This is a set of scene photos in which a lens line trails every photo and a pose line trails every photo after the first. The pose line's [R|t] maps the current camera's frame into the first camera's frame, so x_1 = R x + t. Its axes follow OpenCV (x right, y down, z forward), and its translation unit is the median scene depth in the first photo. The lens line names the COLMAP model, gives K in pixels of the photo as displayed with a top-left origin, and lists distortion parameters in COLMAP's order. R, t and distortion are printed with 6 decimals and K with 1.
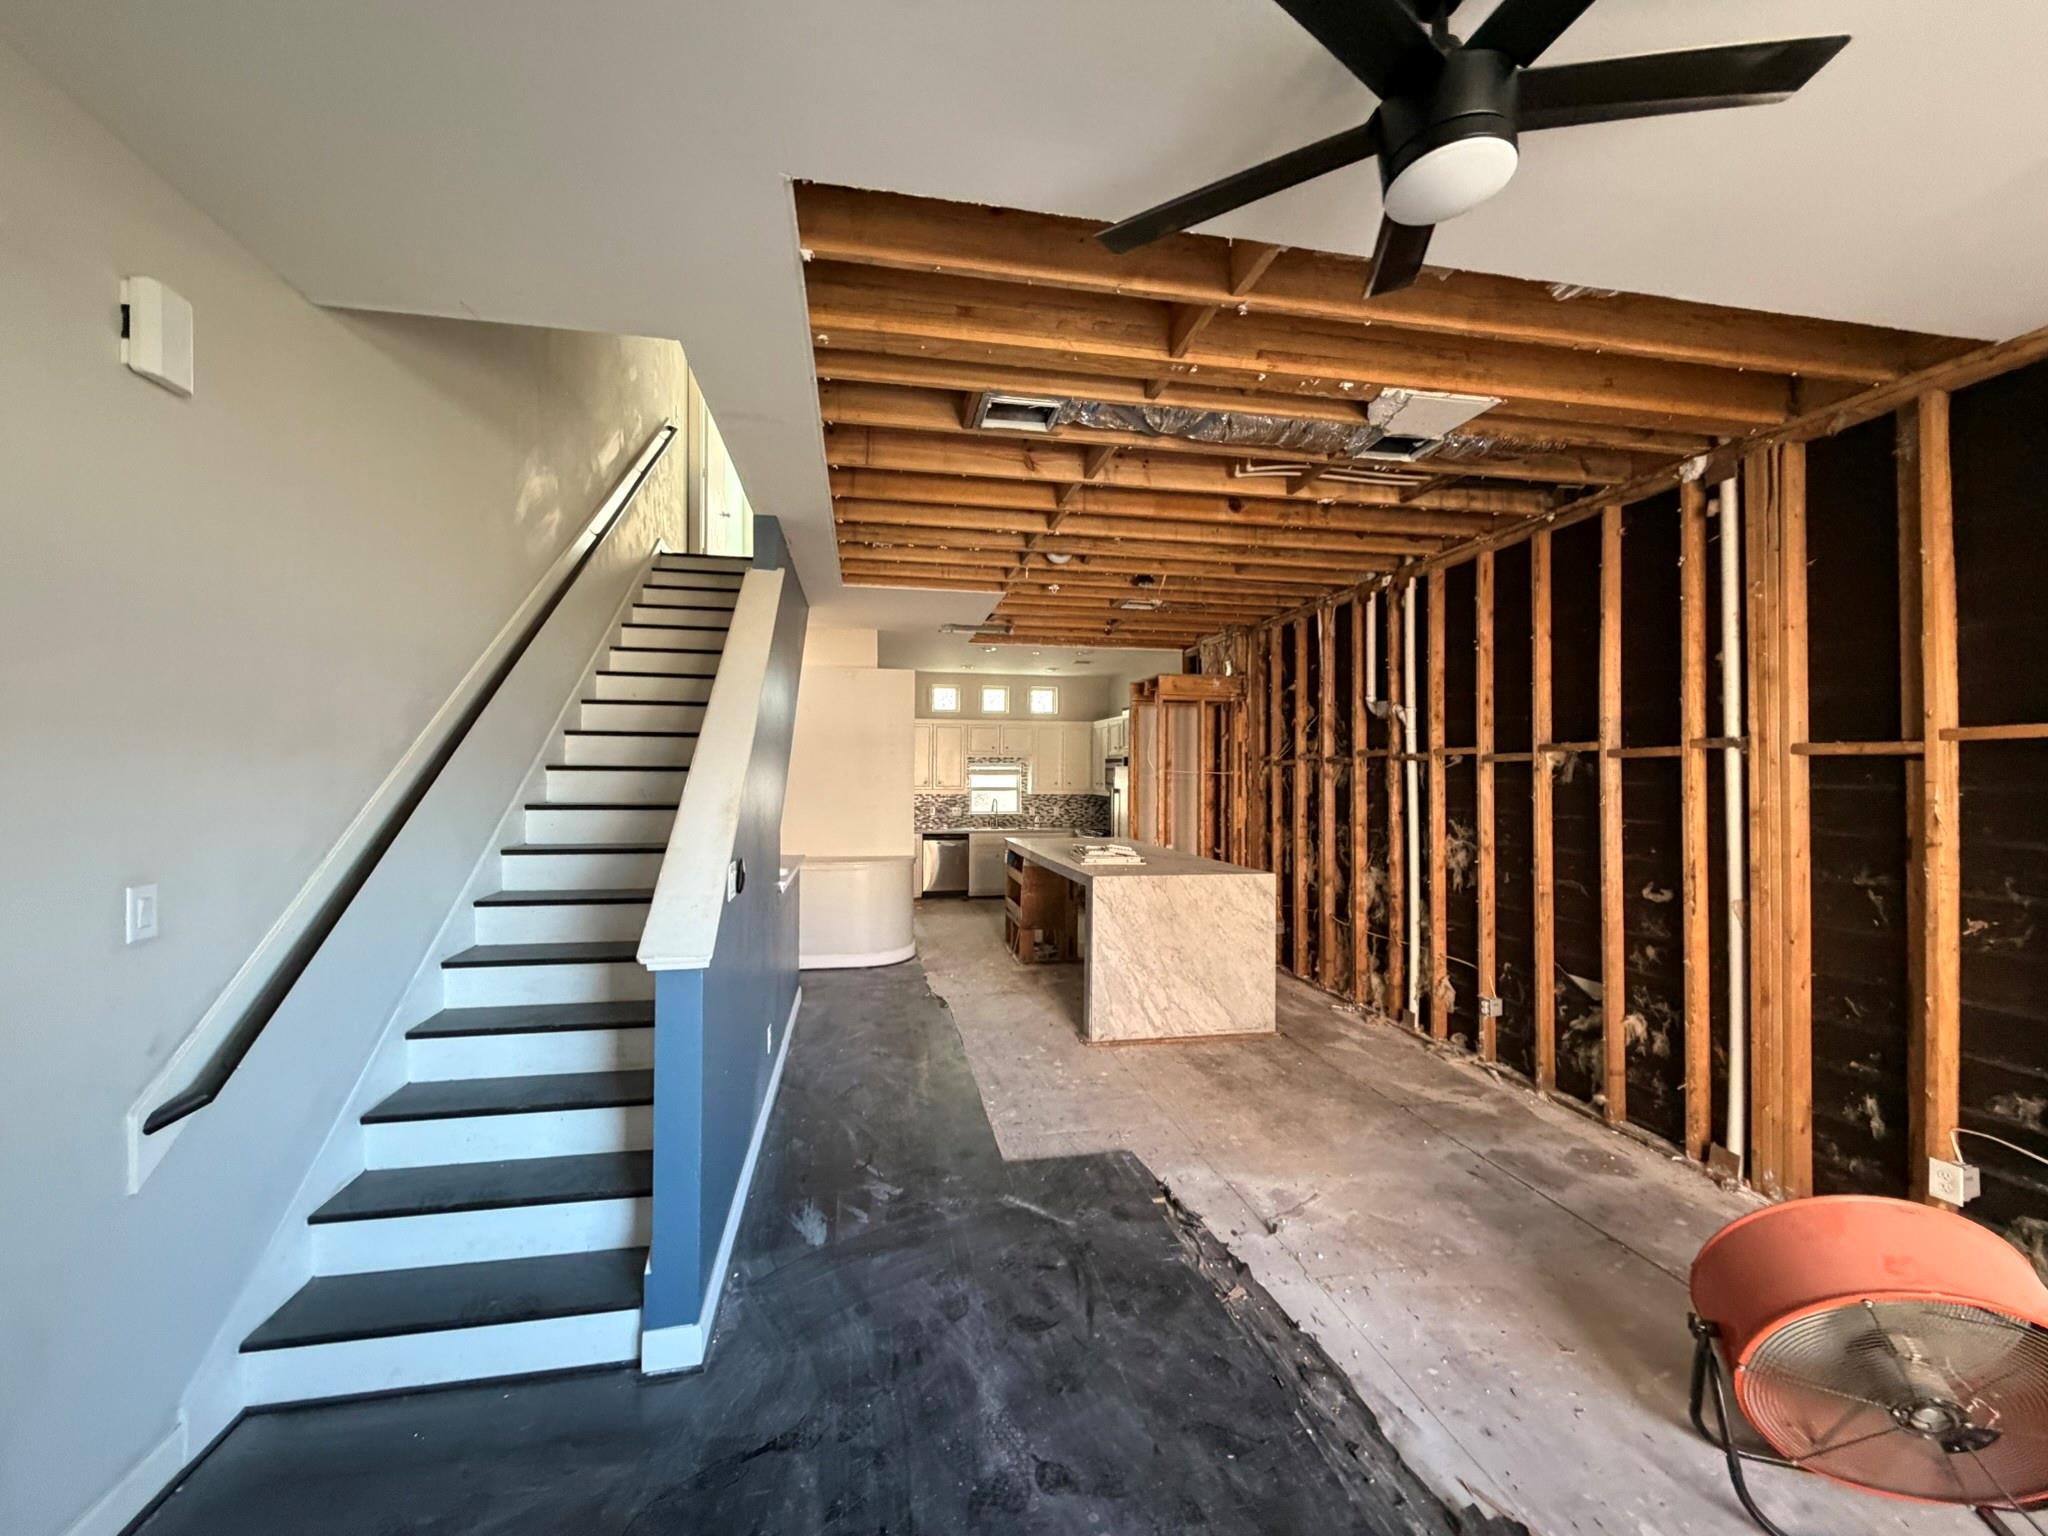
lens RADIAL K [[814.9, 0, 1016.7], [0, 814.9, 769.3], [0, 0, 1]] dist [-0.001317, -0.000233]
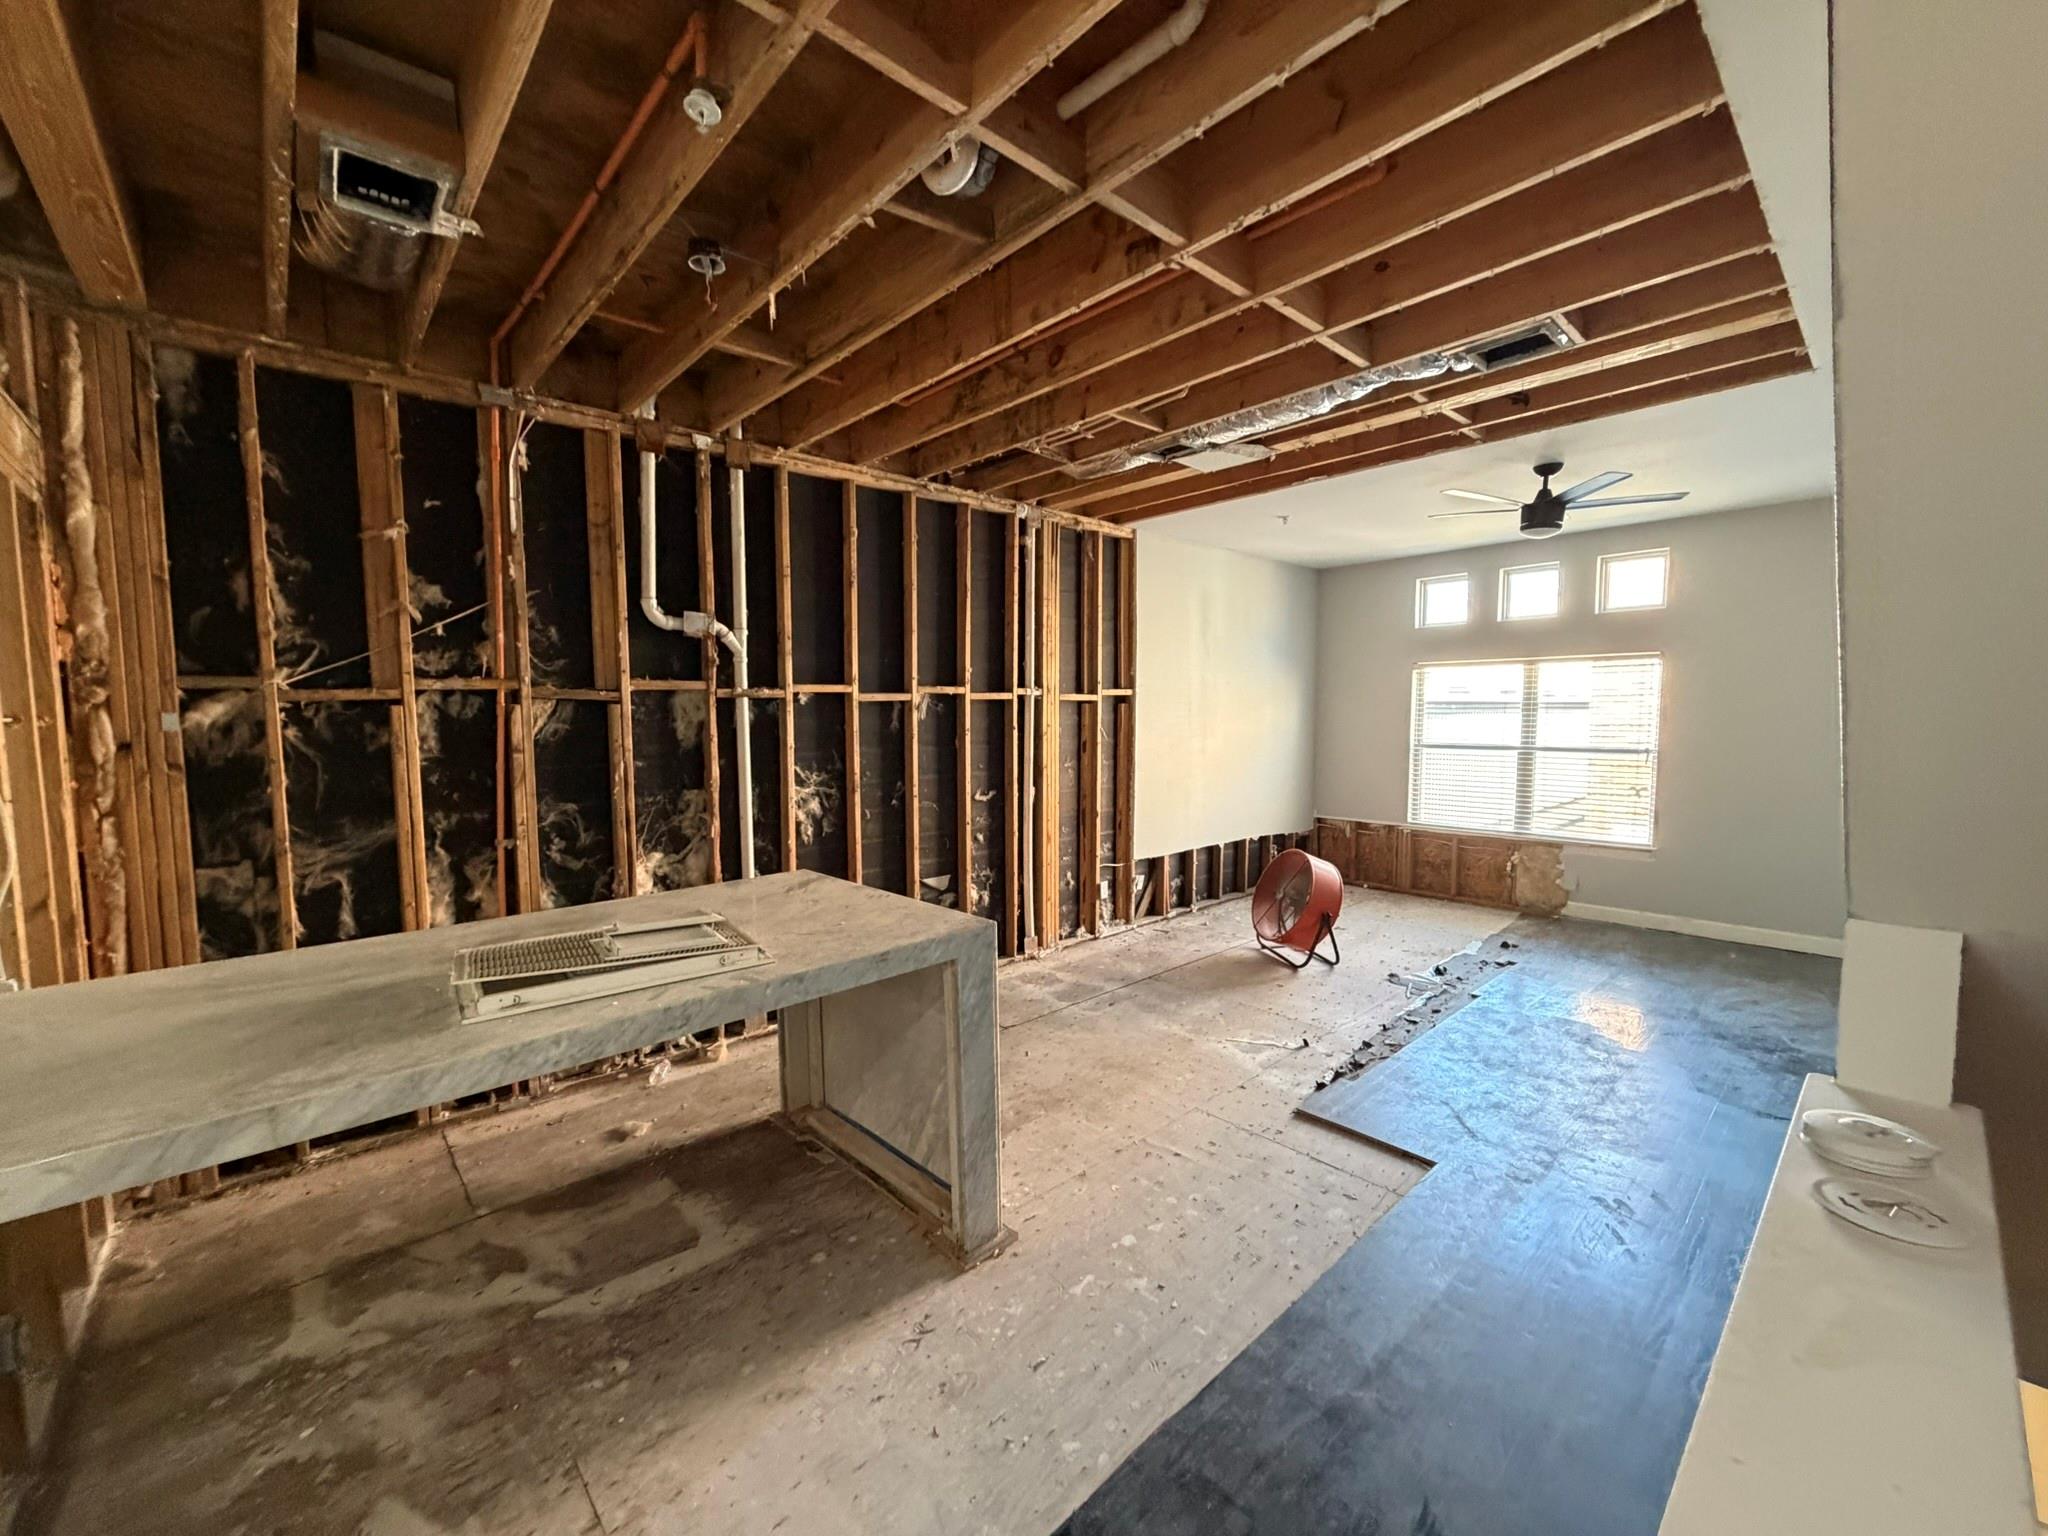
lens RADIAL K [[814.9, 0, 1016.7], [0, 814.9, 769.3], [0, 0, 1]] dist [-0.001317, -0.000233]
pose [[-0.521211, -0.073715, 0.850238, -0.457733], [-0.006620, 0.996582, 0.082345, -0.010563], [-0.853402, 0.037290, -0.519917, 1.693719]]
